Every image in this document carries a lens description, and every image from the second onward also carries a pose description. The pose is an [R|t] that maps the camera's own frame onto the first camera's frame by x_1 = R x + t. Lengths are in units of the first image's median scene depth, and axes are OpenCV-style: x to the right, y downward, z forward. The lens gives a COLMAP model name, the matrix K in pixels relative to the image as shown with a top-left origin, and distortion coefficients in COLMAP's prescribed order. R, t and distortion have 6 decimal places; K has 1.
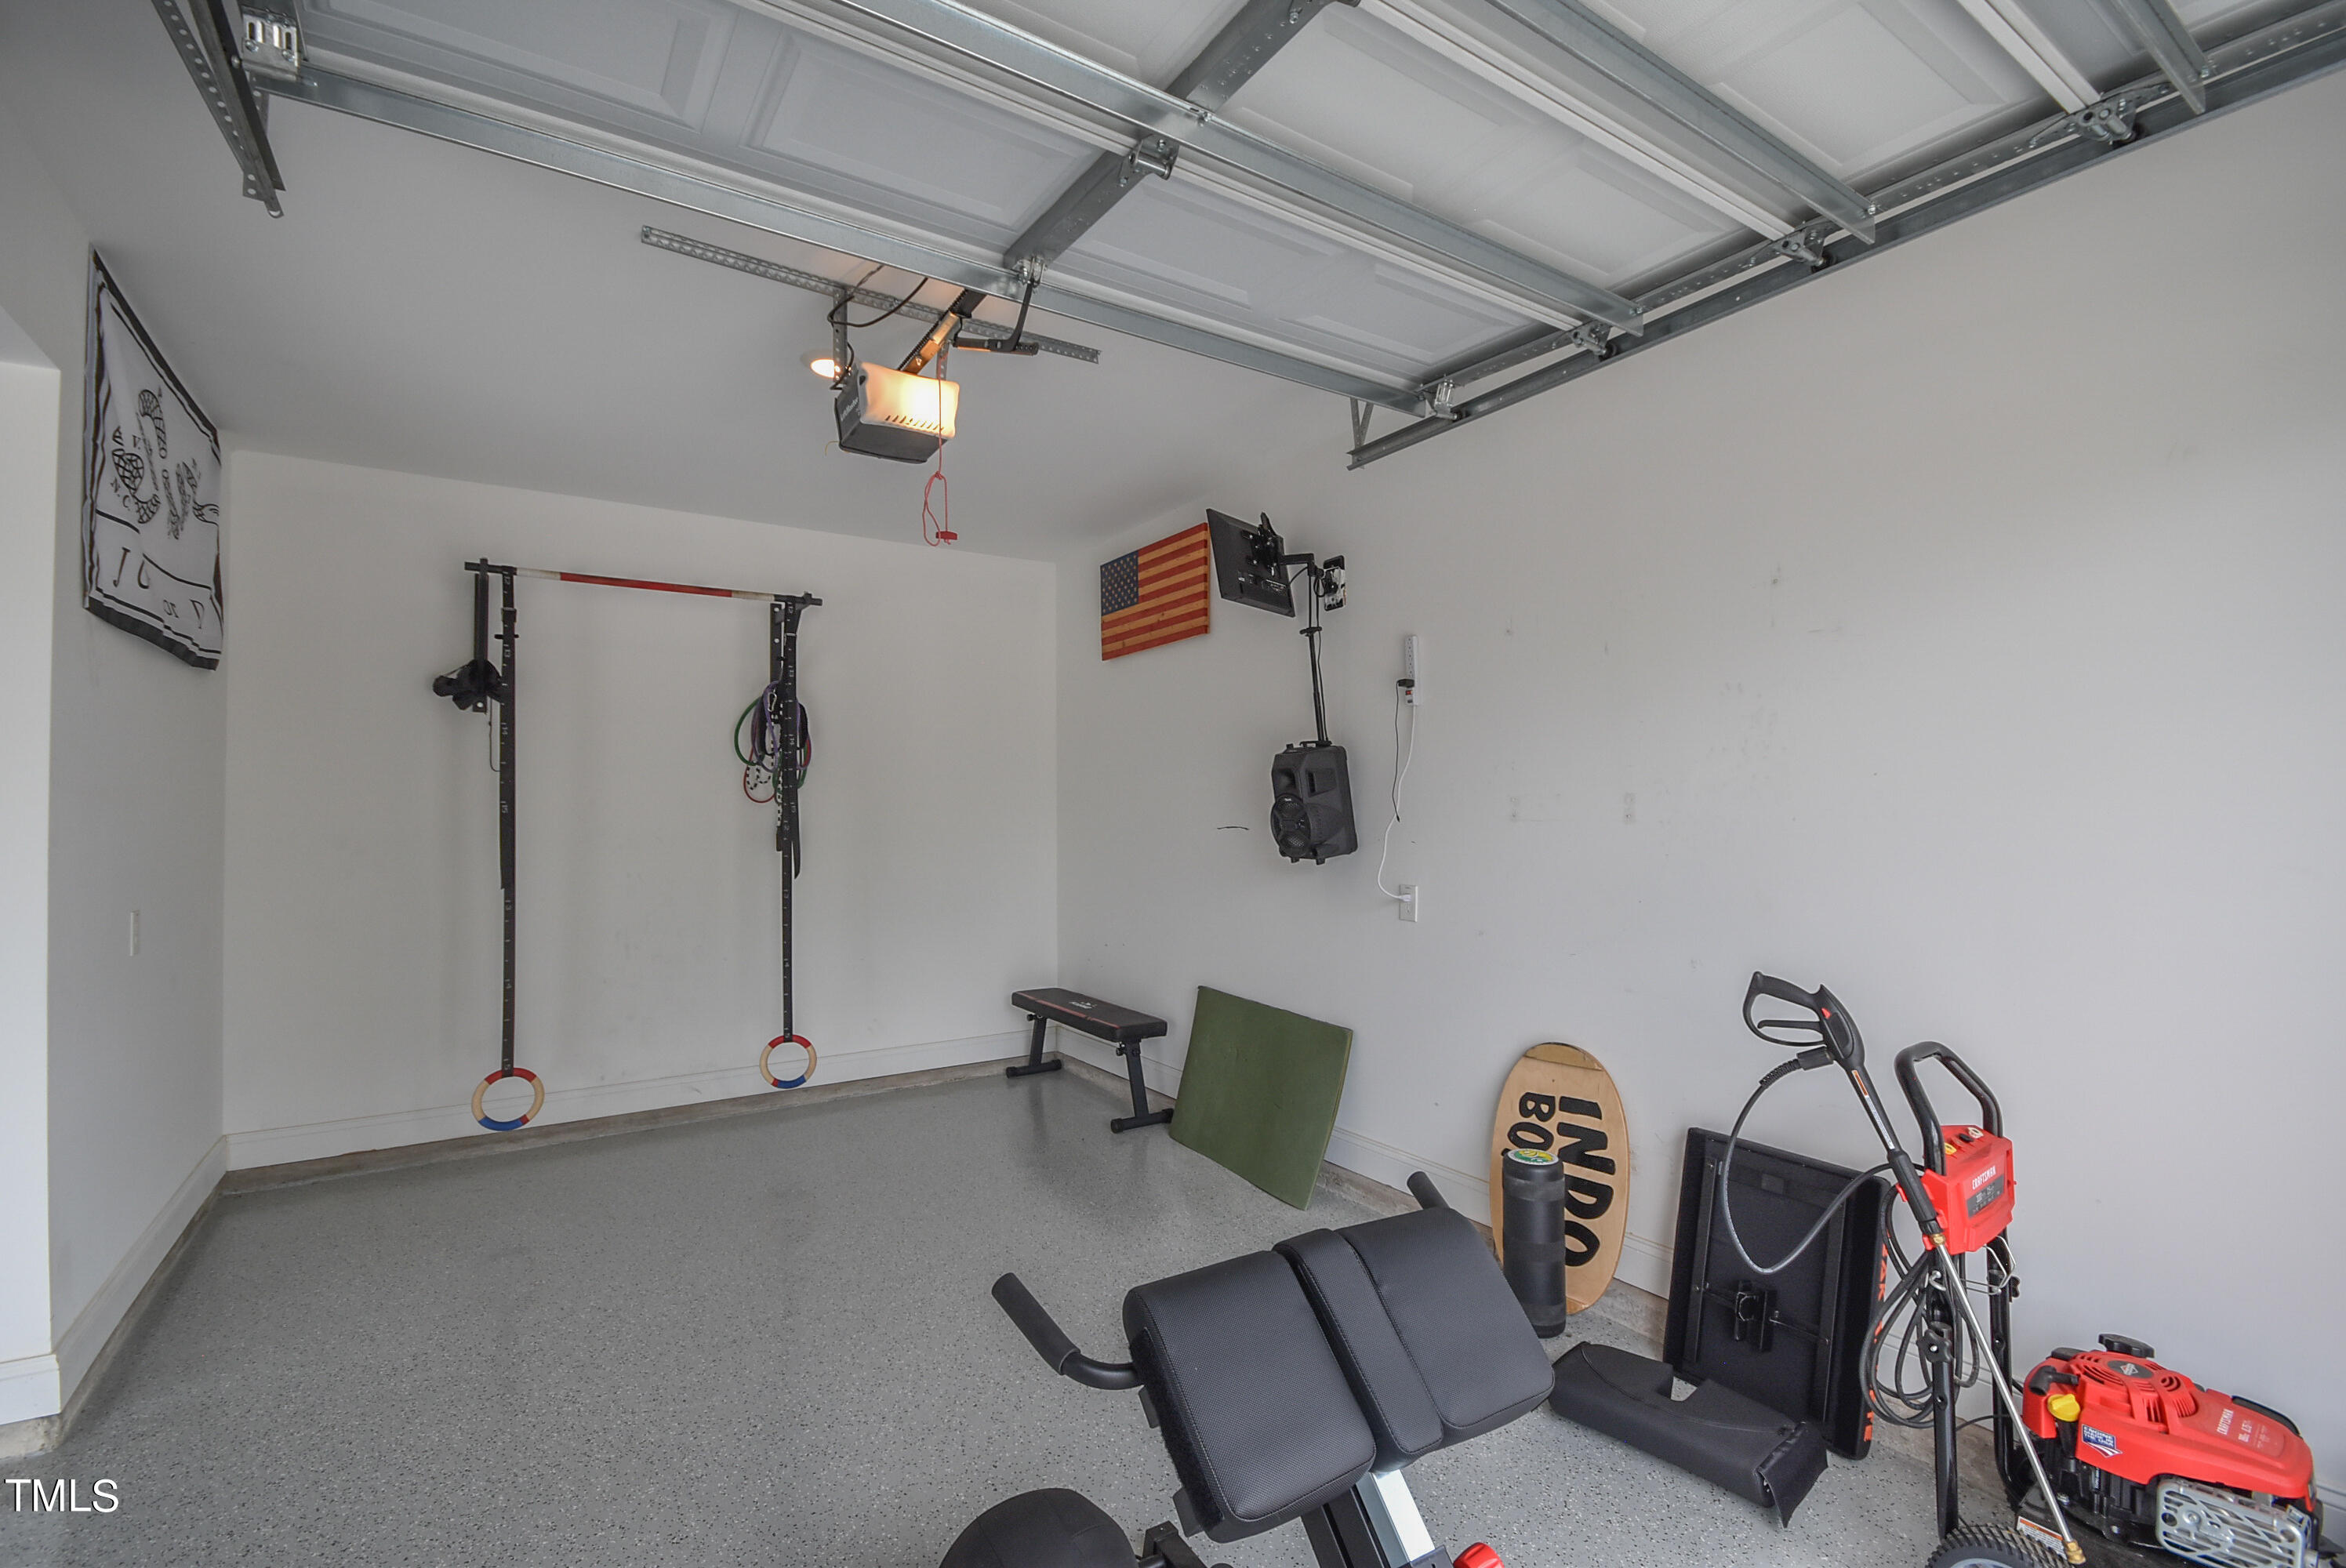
lens RADIAL K [[1041.9, 0, 1158.7], [0, 1041.9, 783.7], [0, 0, 1]] dist [-0.000688, -0.000207]
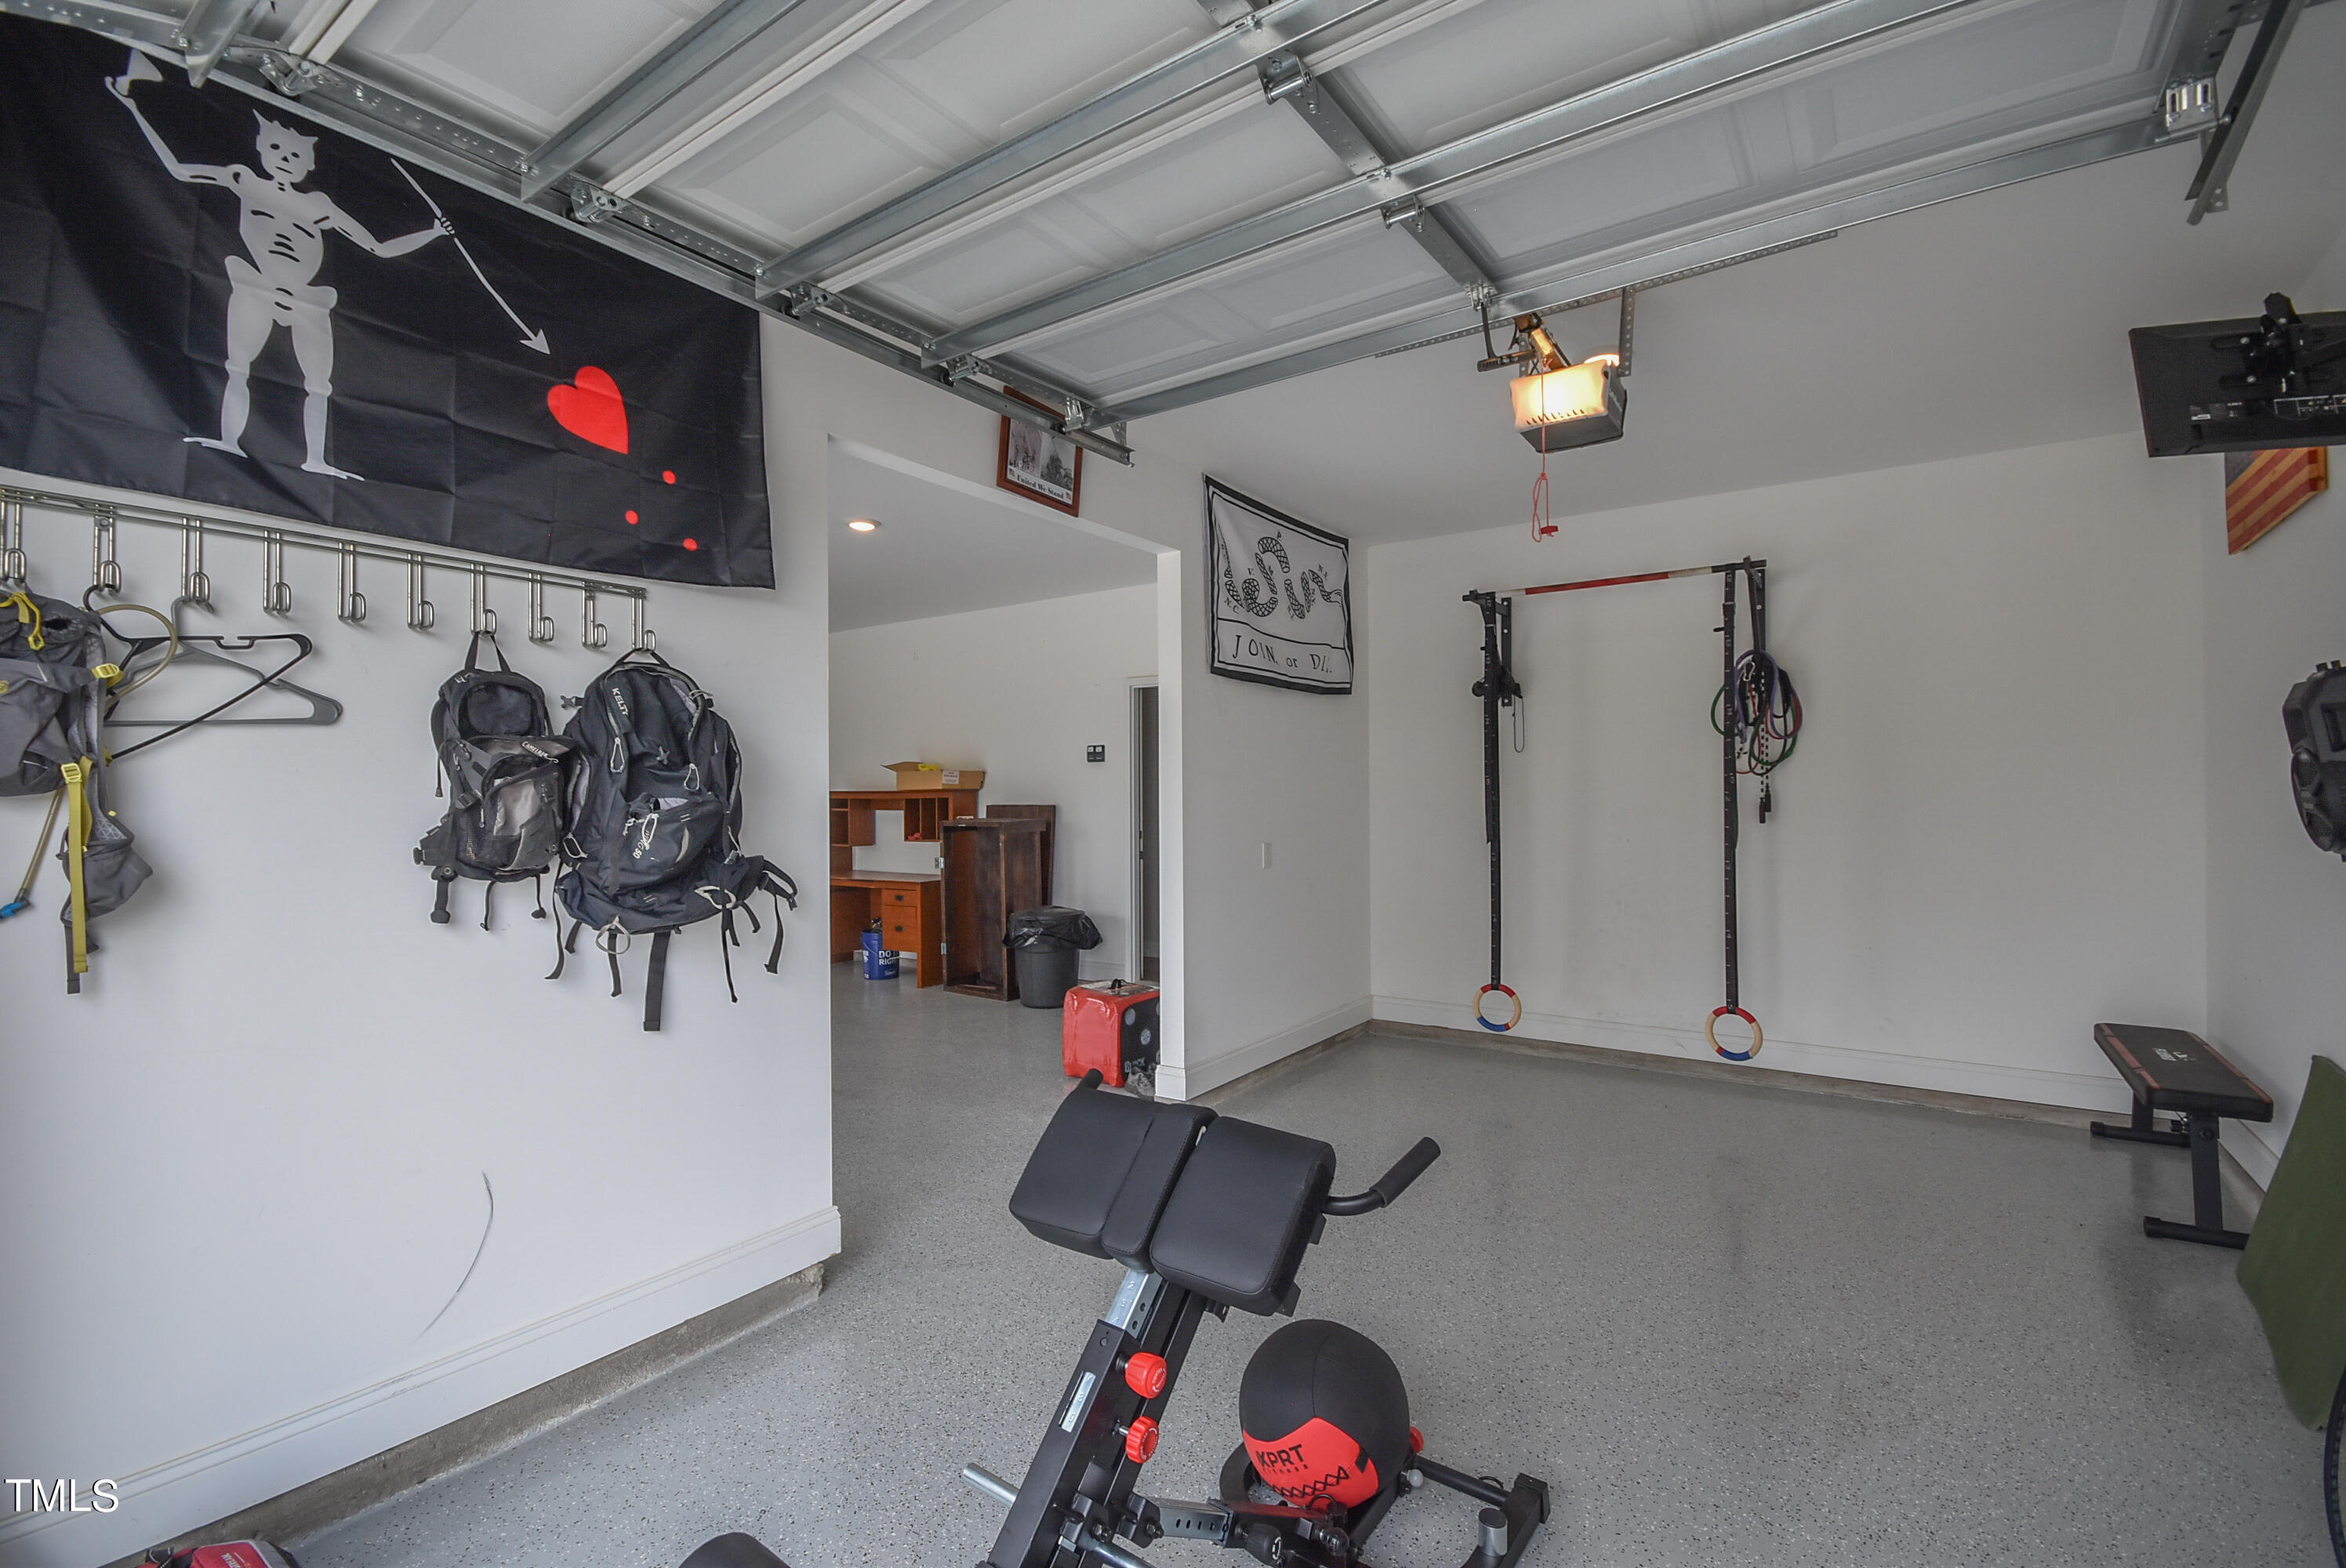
lens RADIAL K [[1041.9, 0, 1159.5], [0, 1041.9, 795.3], [0, 0, 1]] dist [-0.000688, -0.000207]
pose [[0.372890, 0.004376, -0.927865, 0.380426], [0.026706, 0.999524, 0.015447, 0.009627], [0.927491, -0.030539, 0.372595, 0.133151]]
